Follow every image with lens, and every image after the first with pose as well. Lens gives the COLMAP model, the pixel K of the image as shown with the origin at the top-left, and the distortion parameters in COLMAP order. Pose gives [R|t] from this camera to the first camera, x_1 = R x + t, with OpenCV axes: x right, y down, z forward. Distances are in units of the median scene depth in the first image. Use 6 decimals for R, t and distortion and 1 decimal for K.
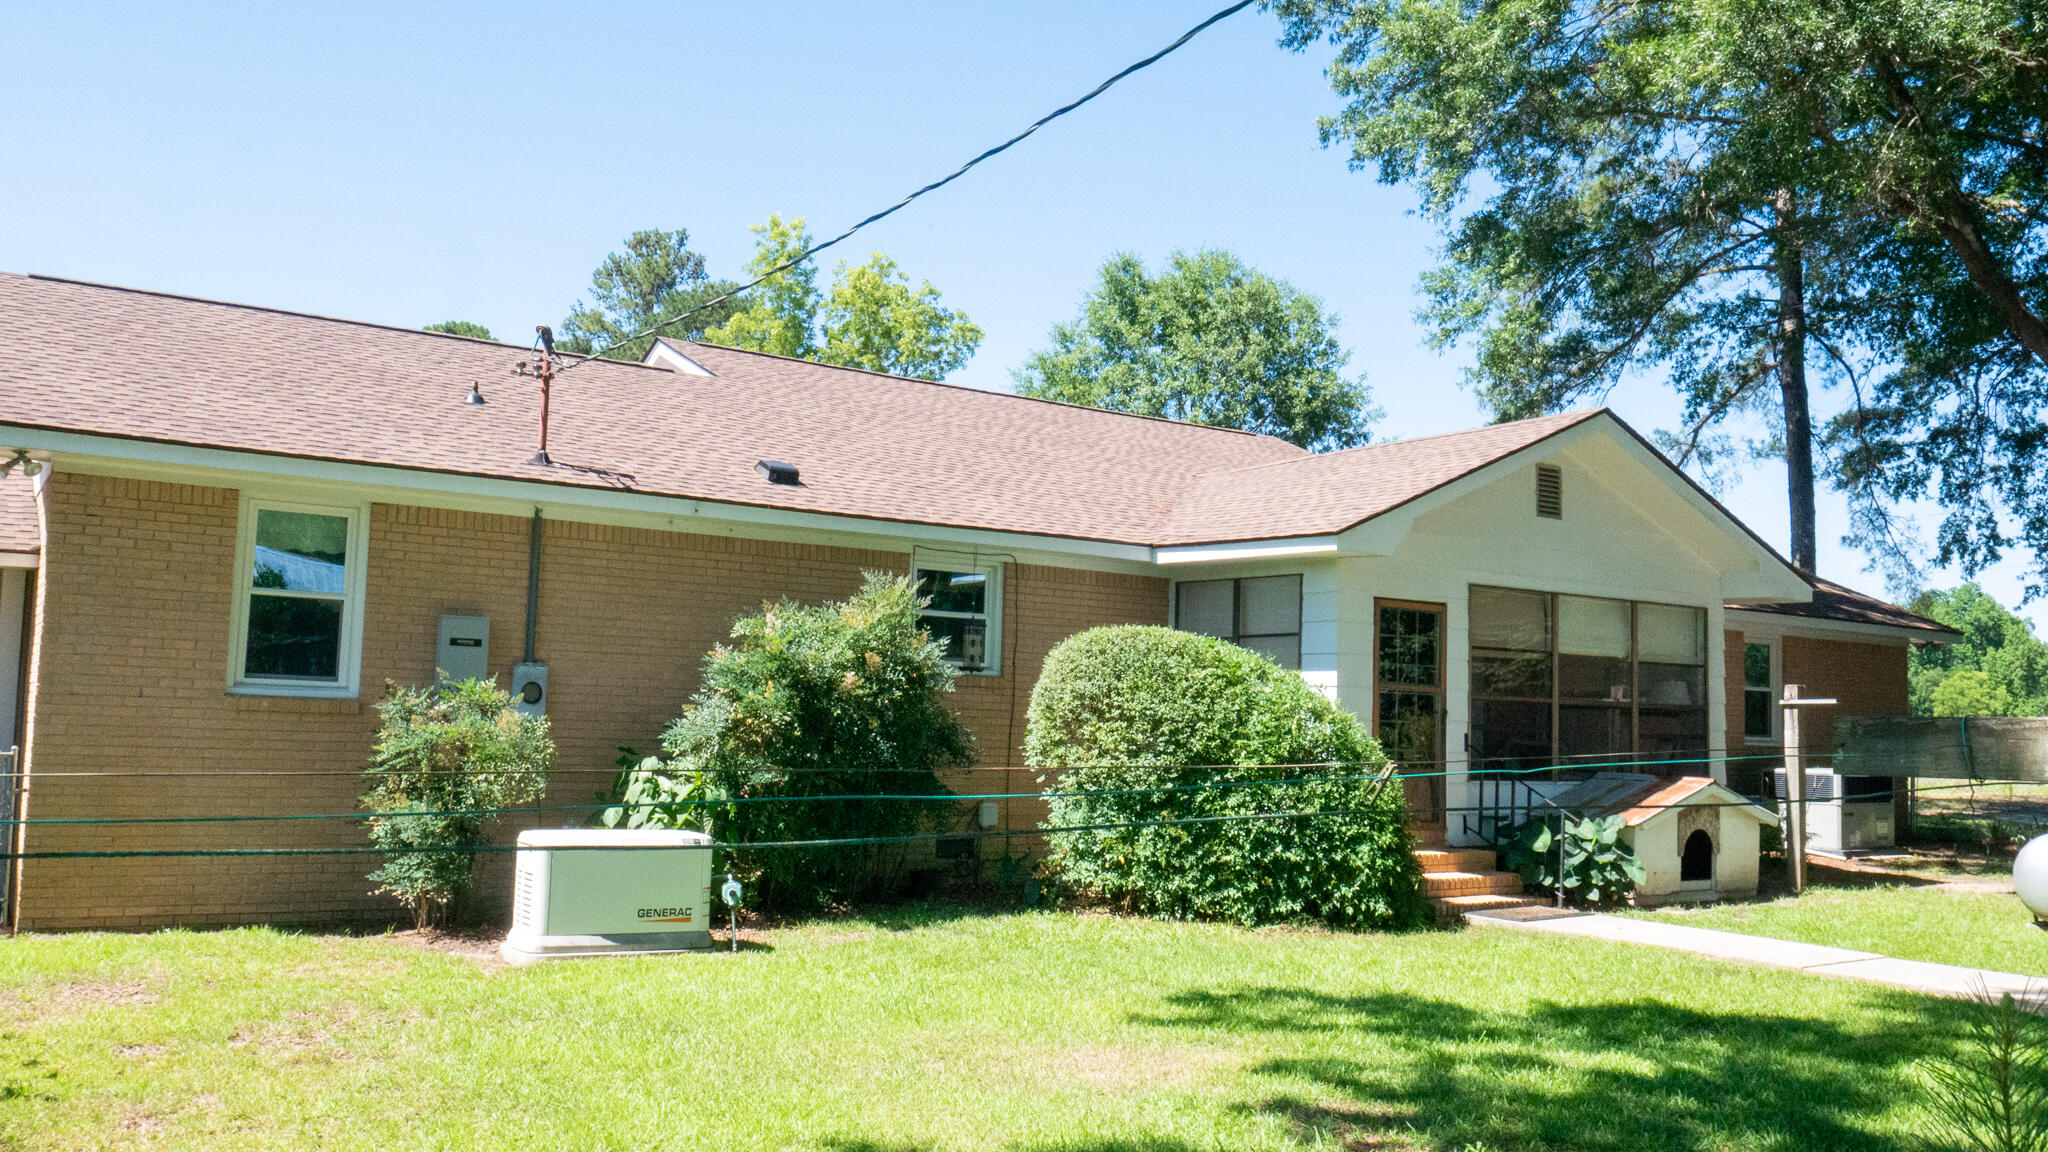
lens RADIAL K [[1752.4, 0, 1024.0], [0, 1752.4, 576.0], [0, 0, 1]] dist [-0.007774, -0.003483]
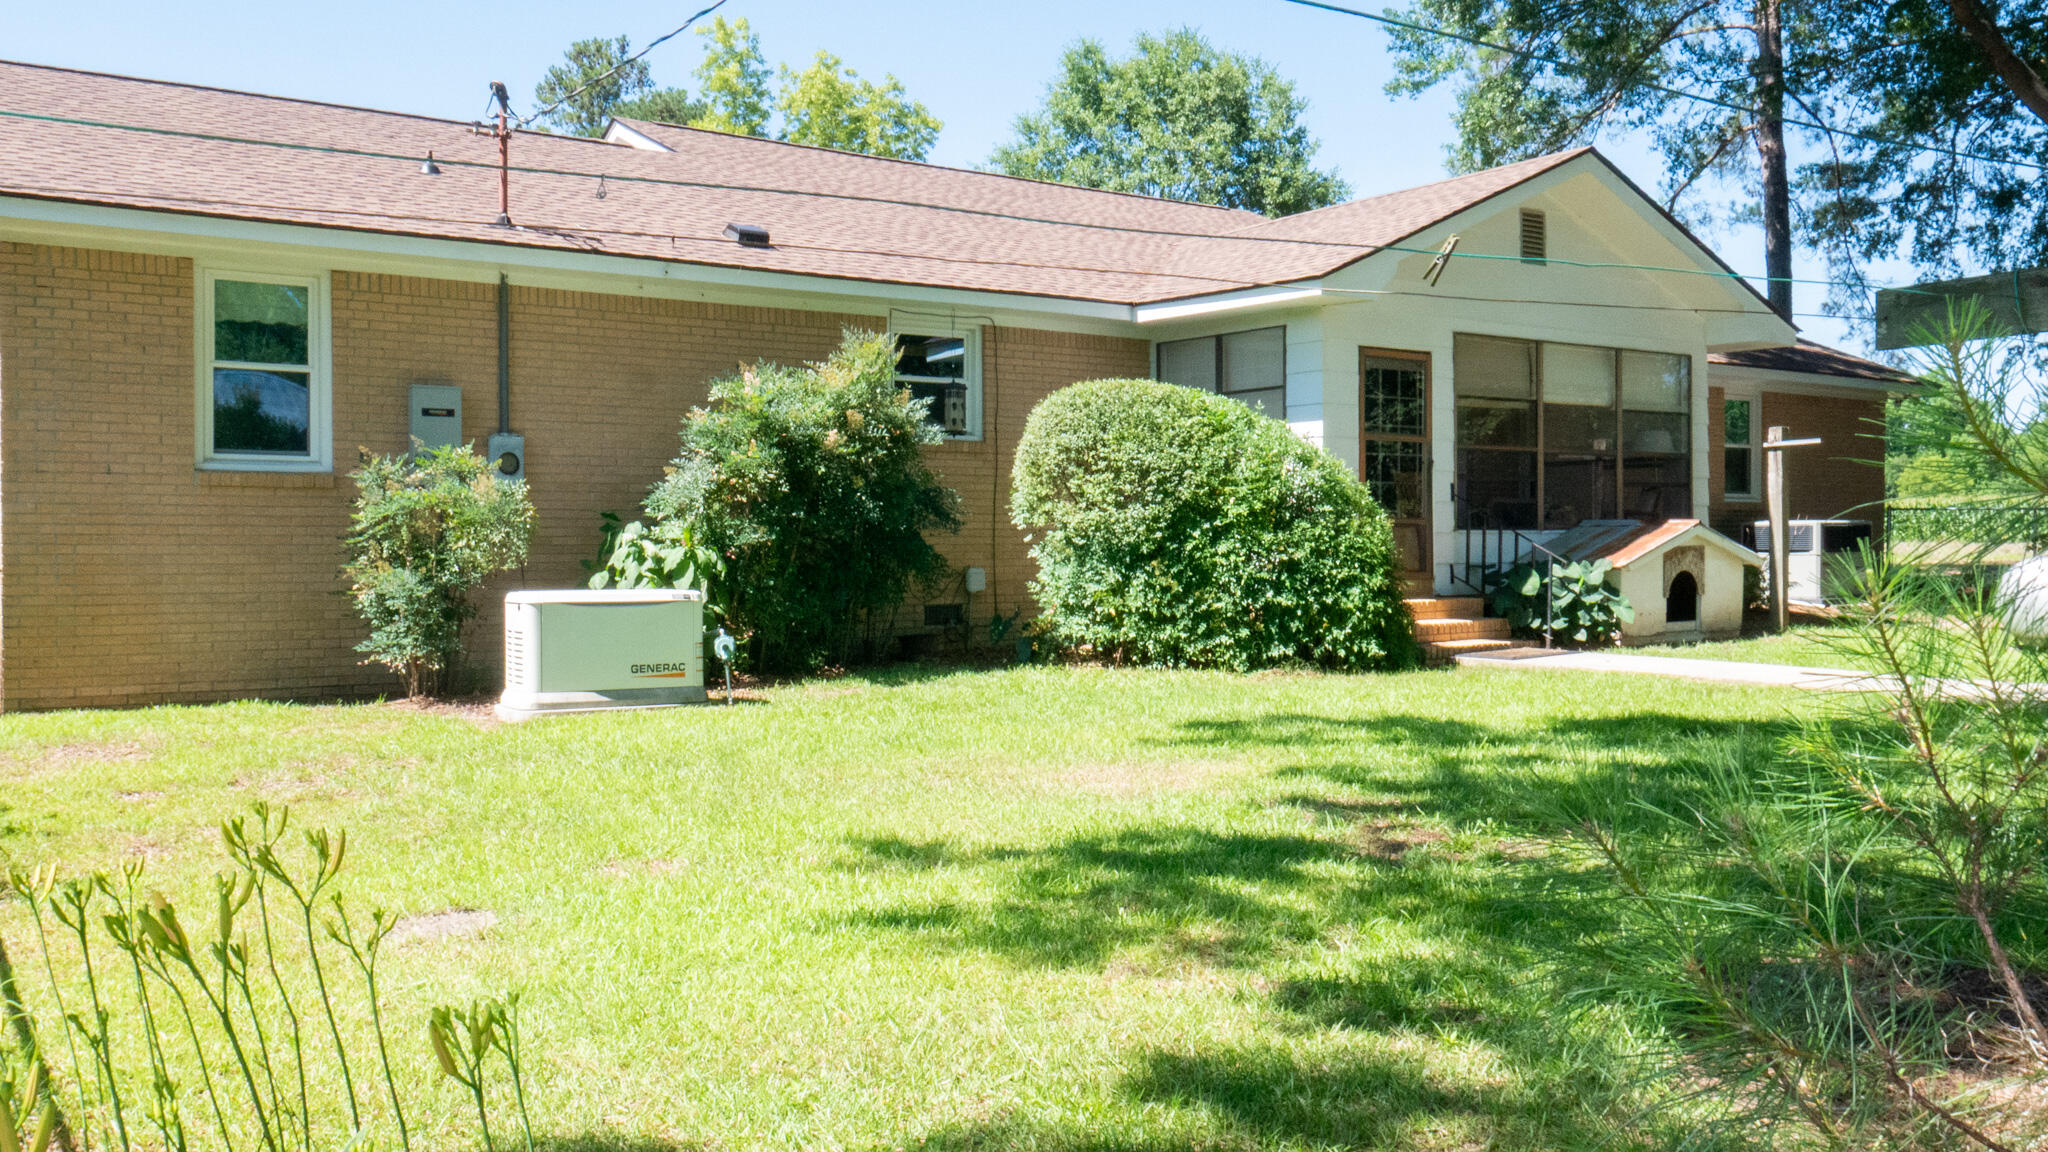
lens RADIAL K [[1752.4, 0, 1024.0], [0, 1752.4, 576.0], [0, 0, 1]] dist [-0.007774, -0.003483]
pose [[0.999252, -0.035863, 0.014498, -0.007869], [0.034176, 0.994047, 0.103452, 0.034125], [-0.018121, -0.102880, 0.994529, 0.009595]]
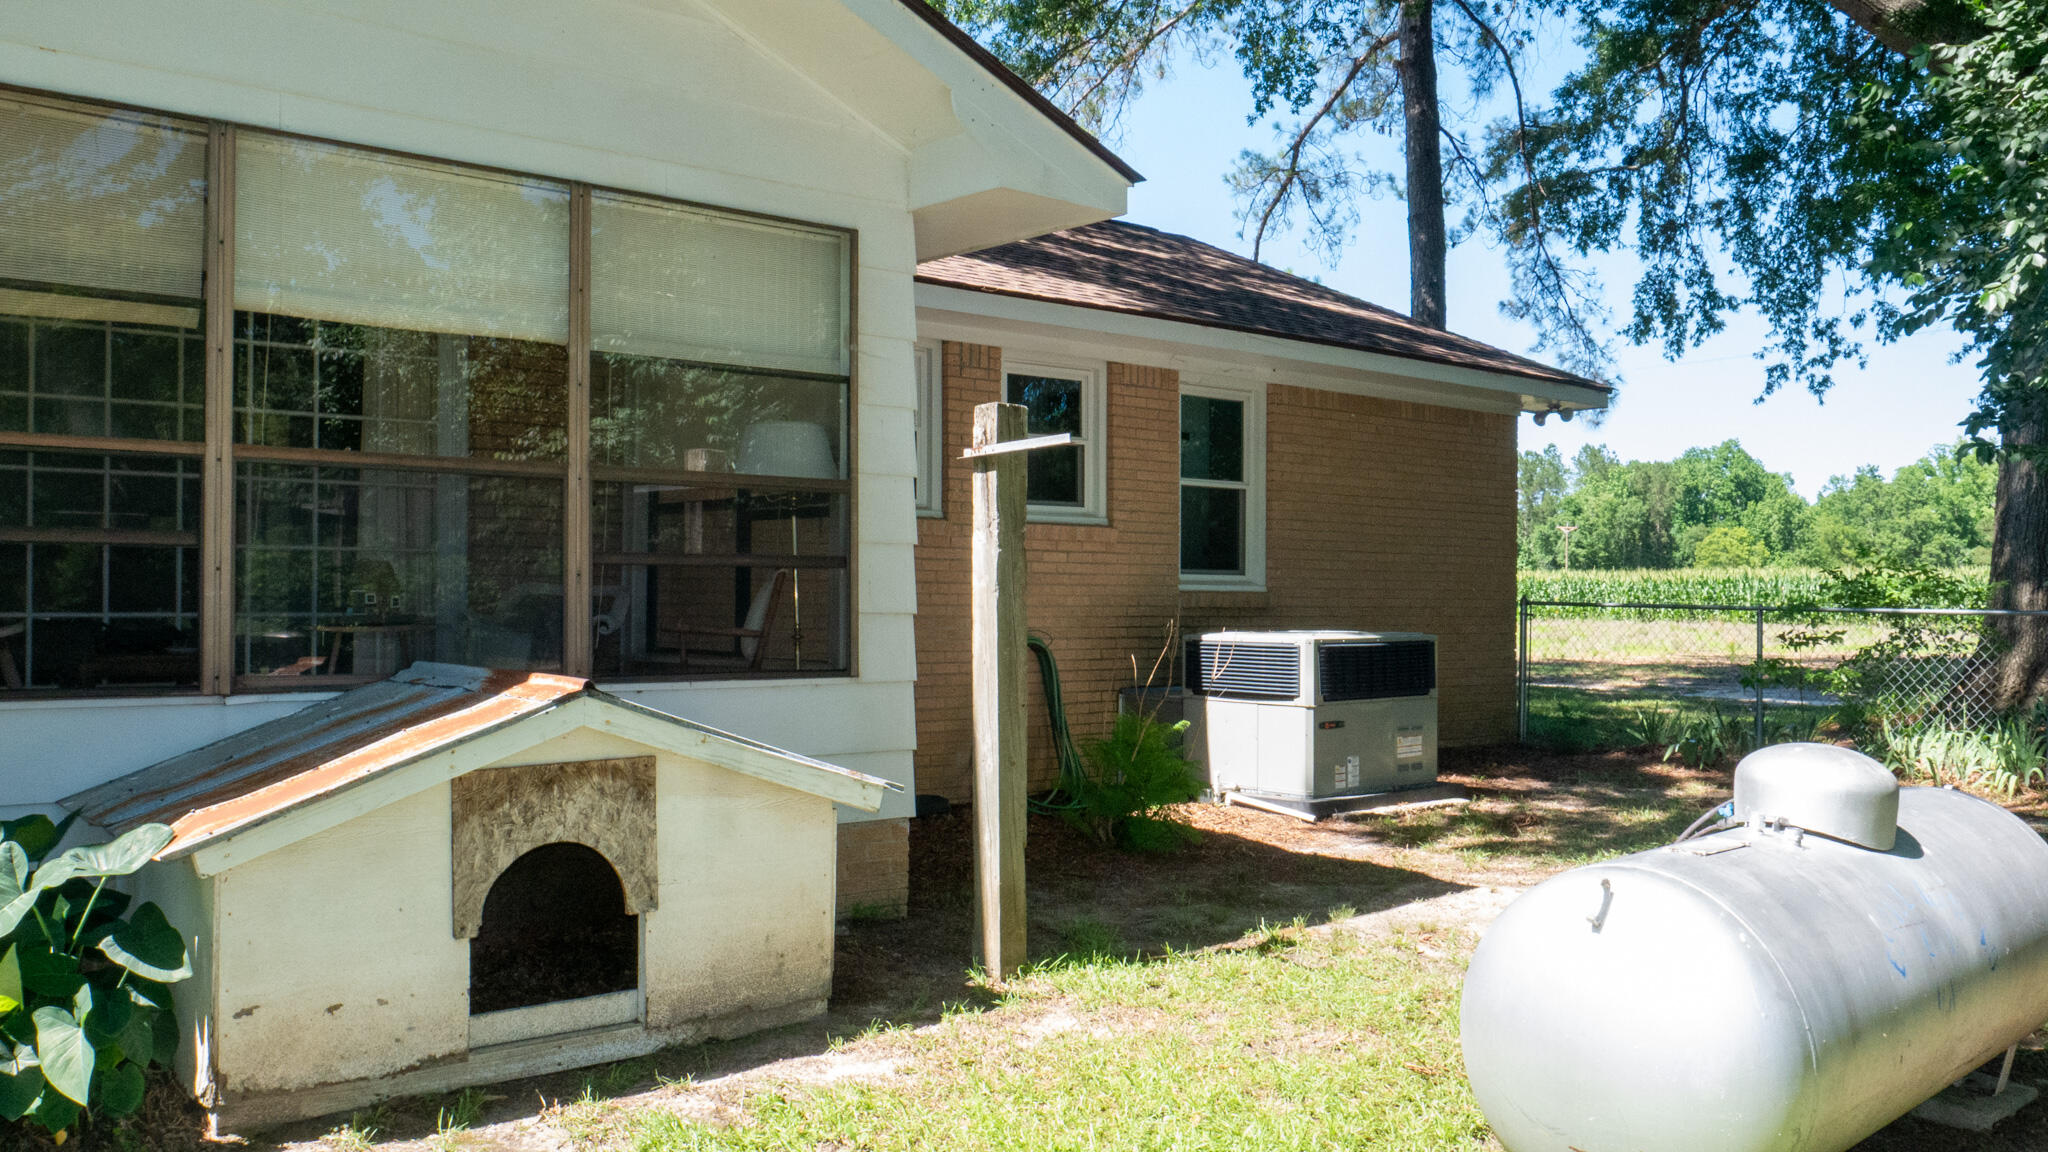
lens RADIAL K [[1710.0, 0, 944.3], [0, 1710.0, 578.2], [0, 0, 1]] dist [0.094654, -0.290585]
pose [[0.997734, -0.020413, 0.064106, 0.480960], [0.015700, 0.997195, 0.073187, 0.085305], [-0.065420, -0.072015, 0.995256, 0.771137]]
